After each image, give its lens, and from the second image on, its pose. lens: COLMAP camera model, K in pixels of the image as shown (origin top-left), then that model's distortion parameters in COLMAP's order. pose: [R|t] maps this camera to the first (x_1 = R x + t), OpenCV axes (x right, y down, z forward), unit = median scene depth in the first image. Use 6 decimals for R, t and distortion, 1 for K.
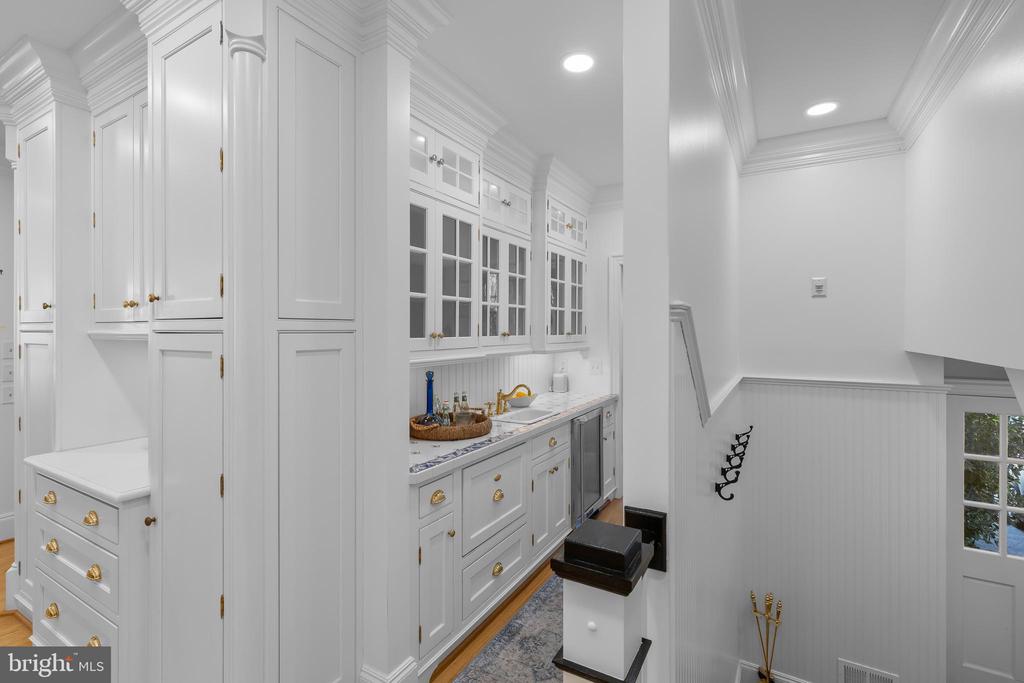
lens RADIAL K [[463.1, 0, 511.6], [0, 463.1, 333.9], [0, 0, 1]] dist [-0.000469, -0.000090]
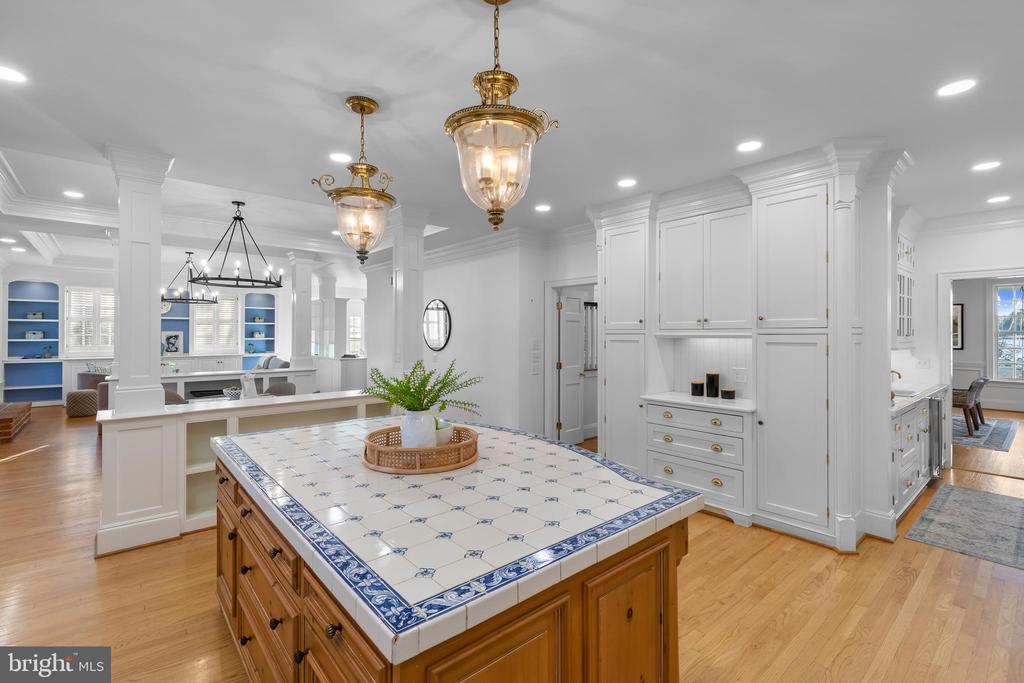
lens RADIAL K [[463.1, 0, 512.5], [0, 463.1, 333.3], [0, 0, 1]] dist [-0.000469, -0.000090]
pose [[0.943902, 0.000881, -0.330225, -0.514419], [-0.002698, 0.999984, -0.005044, 0.003035], [0.330215, 0.005652, 0.943889, -0.618850]]
